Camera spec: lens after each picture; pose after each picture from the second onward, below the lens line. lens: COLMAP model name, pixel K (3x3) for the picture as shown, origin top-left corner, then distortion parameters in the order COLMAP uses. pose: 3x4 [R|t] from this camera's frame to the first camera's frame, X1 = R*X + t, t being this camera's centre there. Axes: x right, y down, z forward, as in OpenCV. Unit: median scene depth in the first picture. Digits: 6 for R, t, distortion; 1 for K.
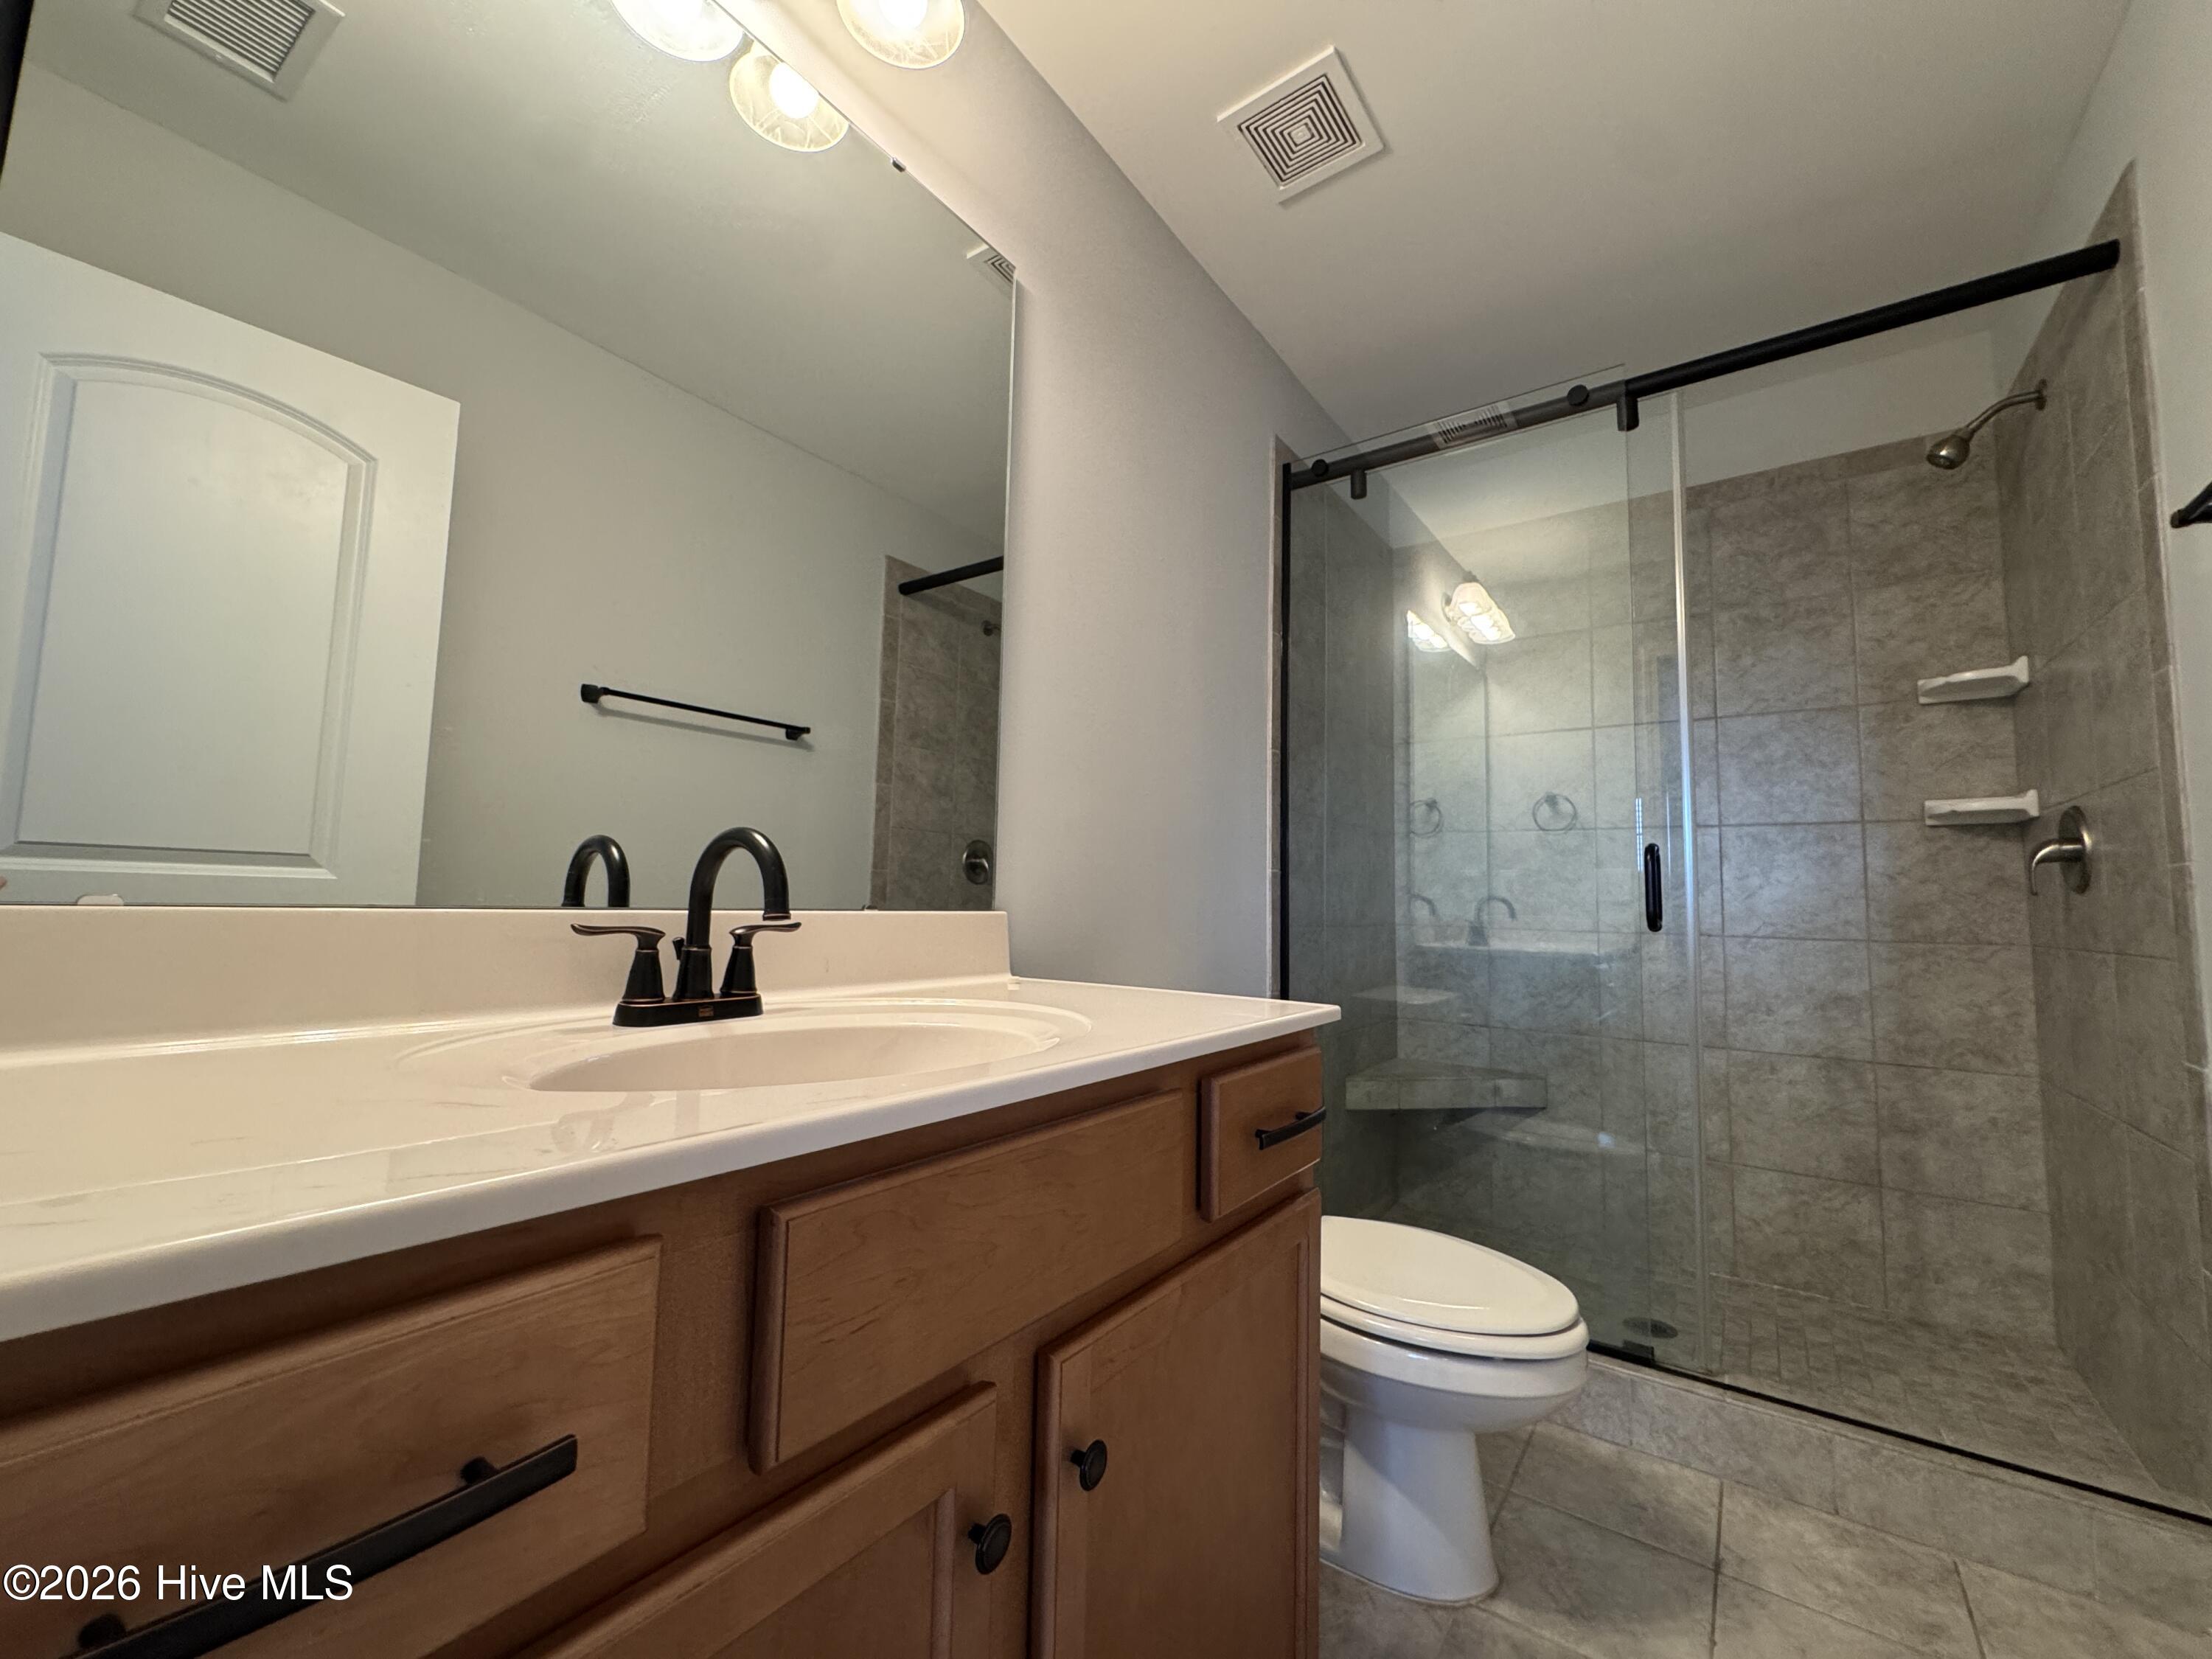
lens RADIAL K [[890.0, 0, 1106.0], [0, 890.0, 829.5], [0, 0, 1]] dist [-0.001764, 0.000115]
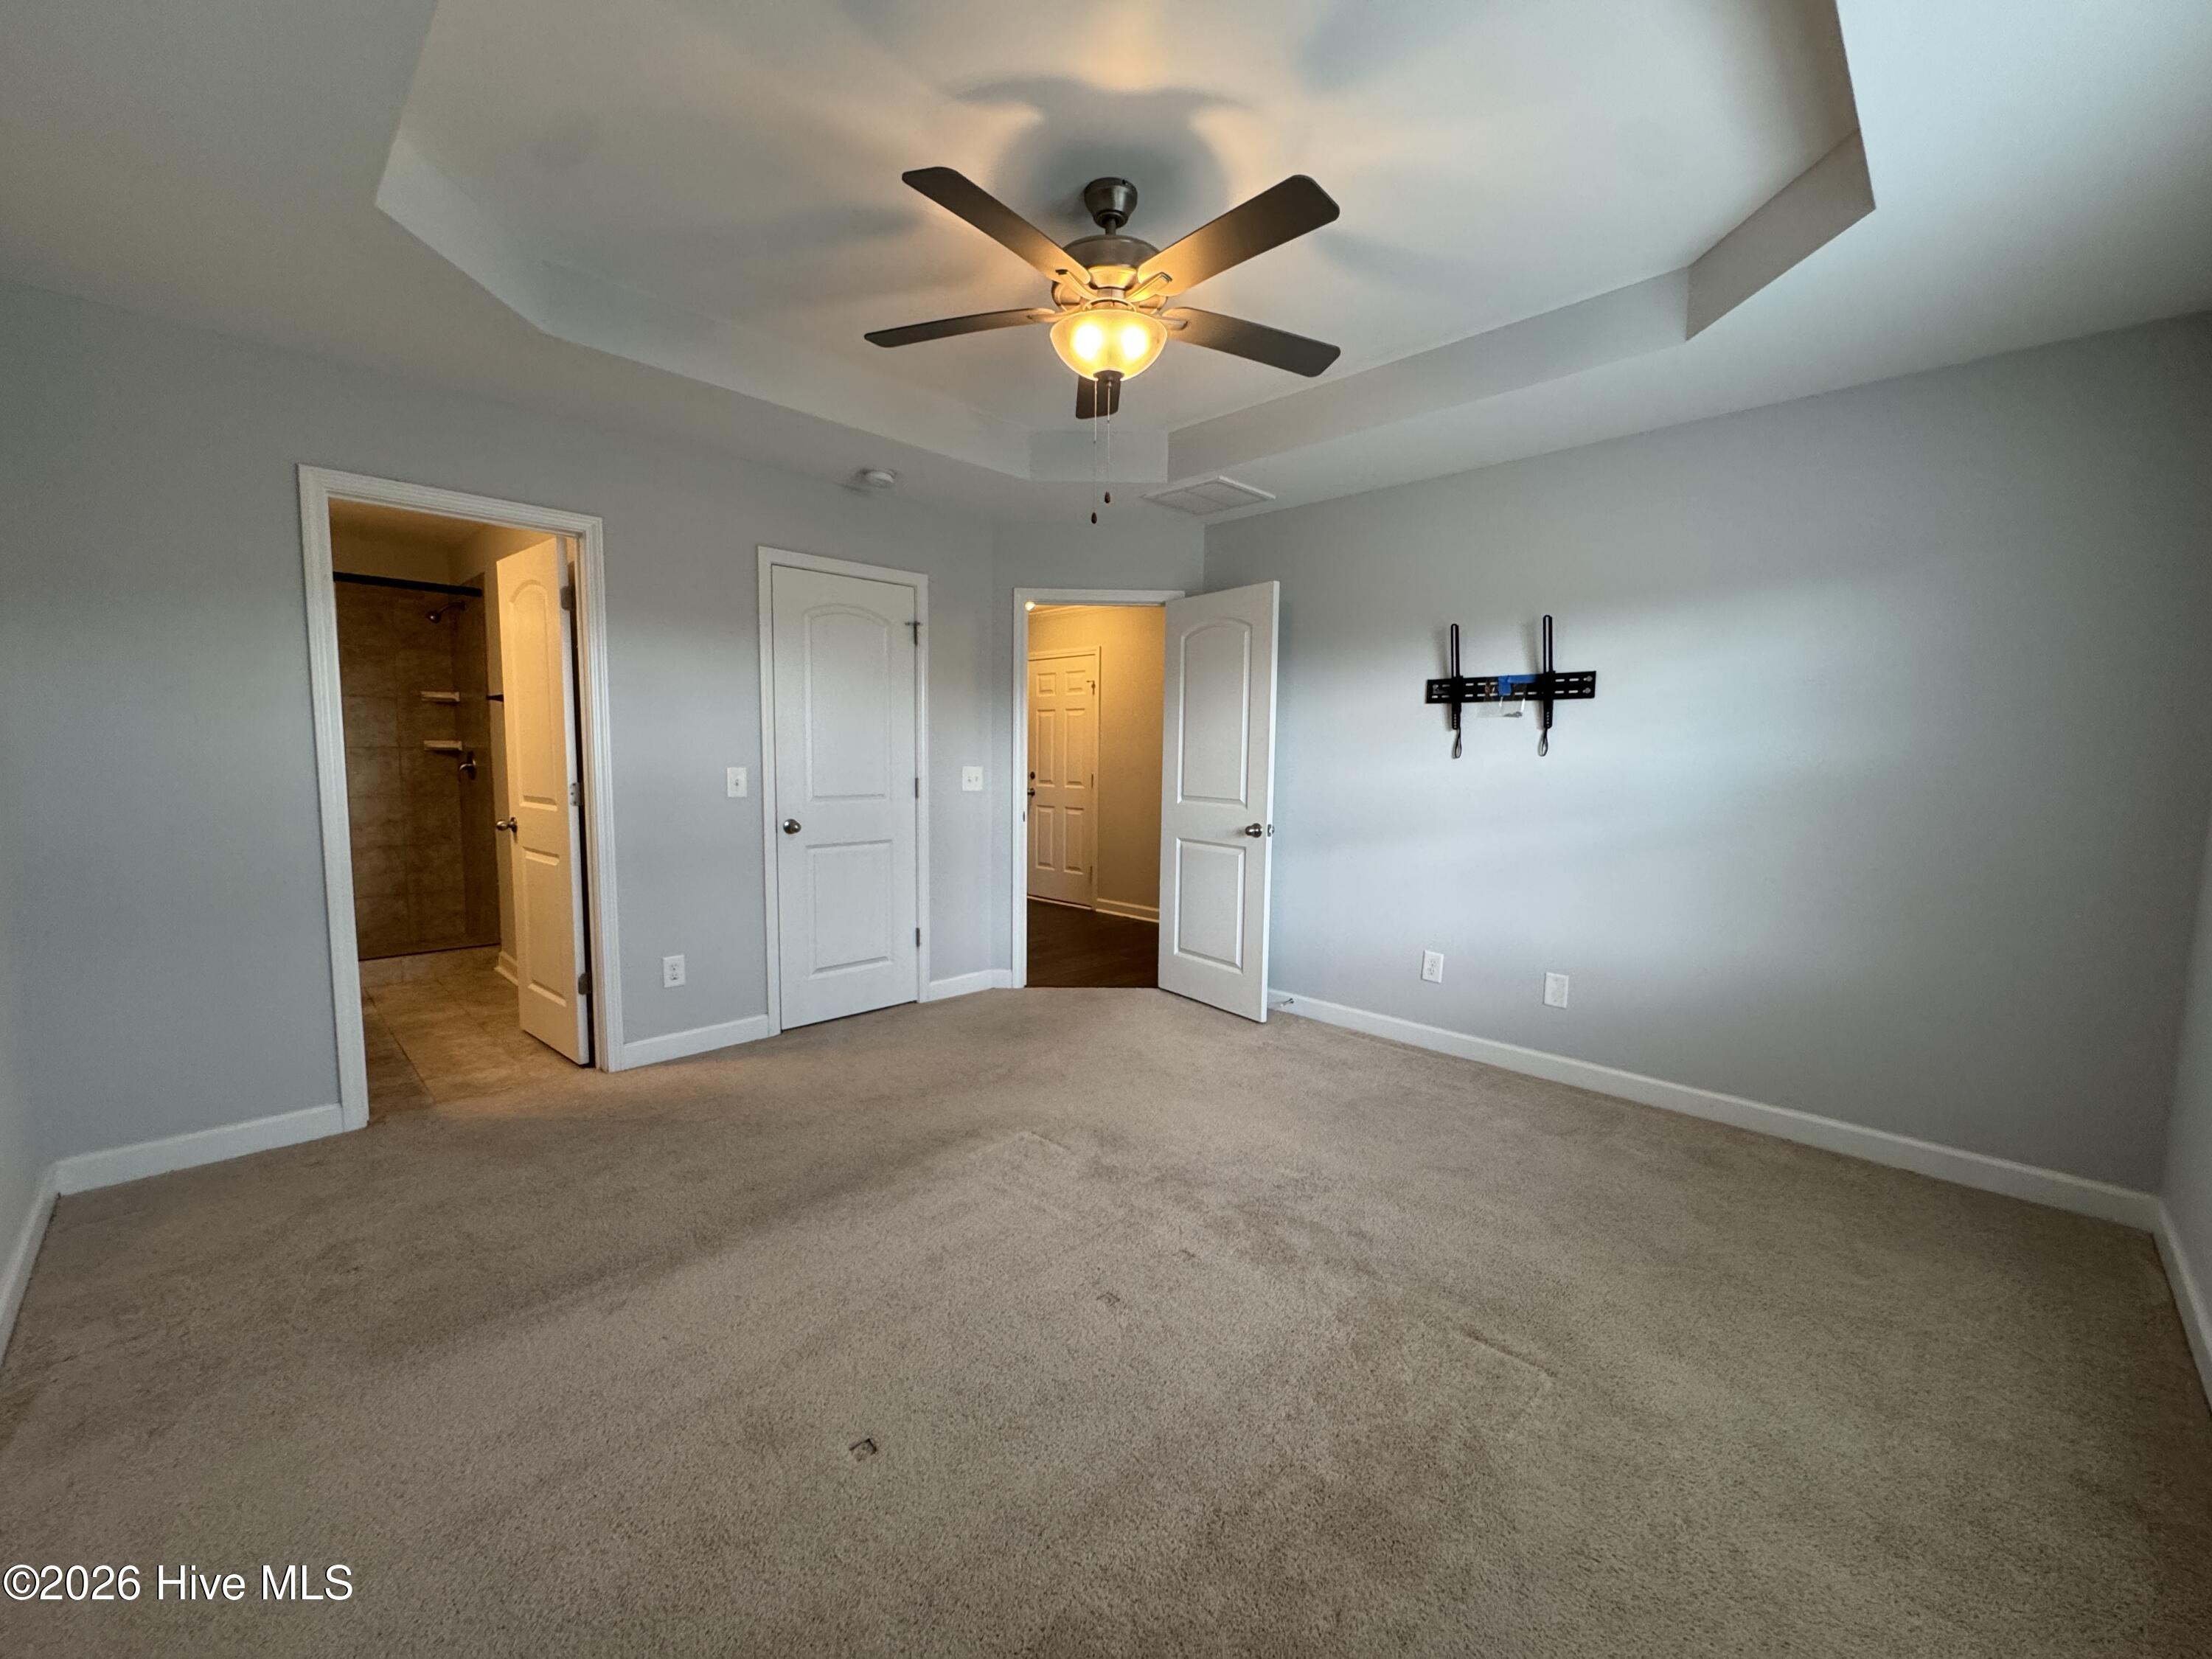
lens RADIAL K [[890.0, 0, 1106.0], [0, 890.0, 829.5], [0, 0, 1]] dist [-0.001764, 0.000115]
pose [[0.157922, -0.105960, 0.981750, -1.279513], [-0.094880, 0.987998, 0.121896, -0.275885], [-0.982883, -0.112398, 0.145973, -1.303276]]
